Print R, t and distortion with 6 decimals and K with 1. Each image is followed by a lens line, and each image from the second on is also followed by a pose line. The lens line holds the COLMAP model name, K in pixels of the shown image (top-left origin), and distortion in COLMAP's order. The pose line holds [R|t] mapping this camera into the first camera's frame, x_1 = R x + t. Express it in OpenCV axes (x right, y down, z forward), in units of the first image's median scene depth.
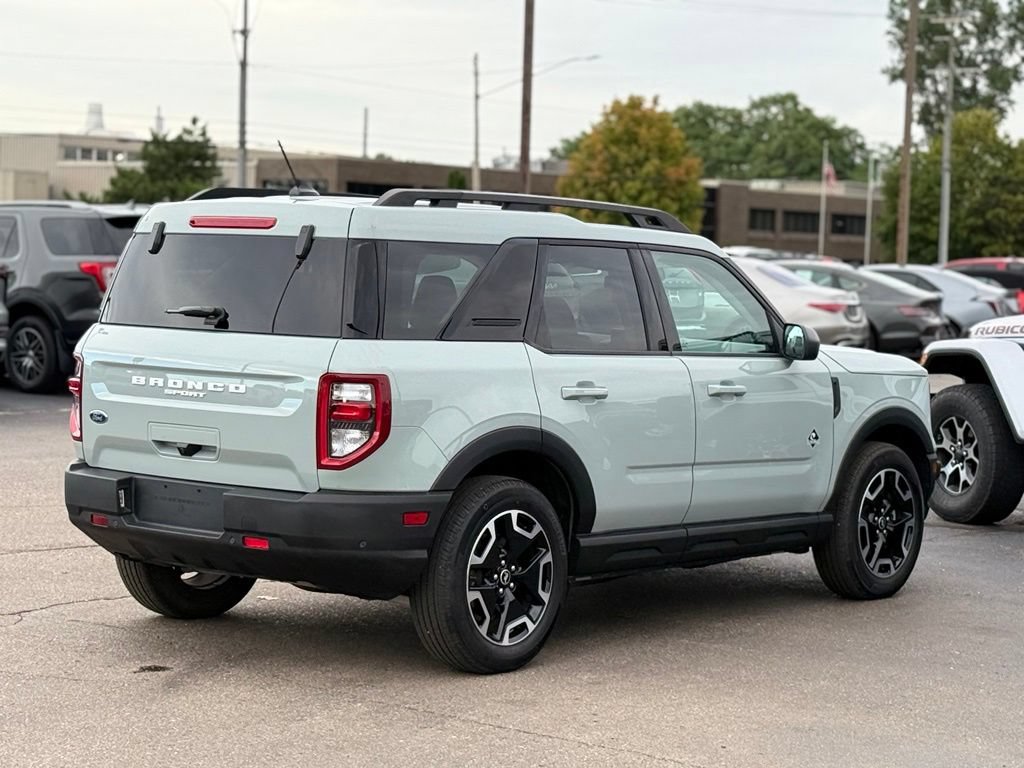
lens RADIAL K [[2380.6, 0, 512.0], [0, 2380.6, 384.0], [0, 0, 1]] dist [0.117014, 0.277809]
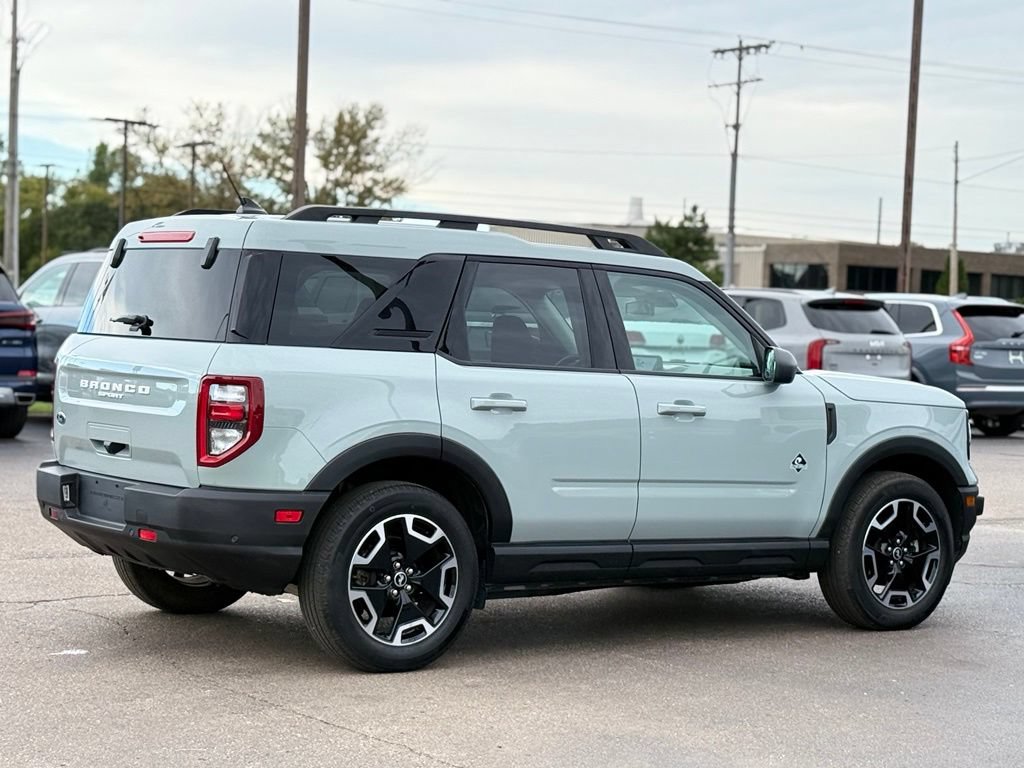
lens RADIAL K [[2181.4, 0, 470.3], [0, 2181.4, 386.1], [0, 0, 1]] dist [0.124802, 0.108293]
pose [[0.965419, 0.016339, -0.260191, 0.266201], [-0.024729, 0.999273, -0.029005, 0.023687], [0.259528, 0.034437, 0.965121, 0.091000]]
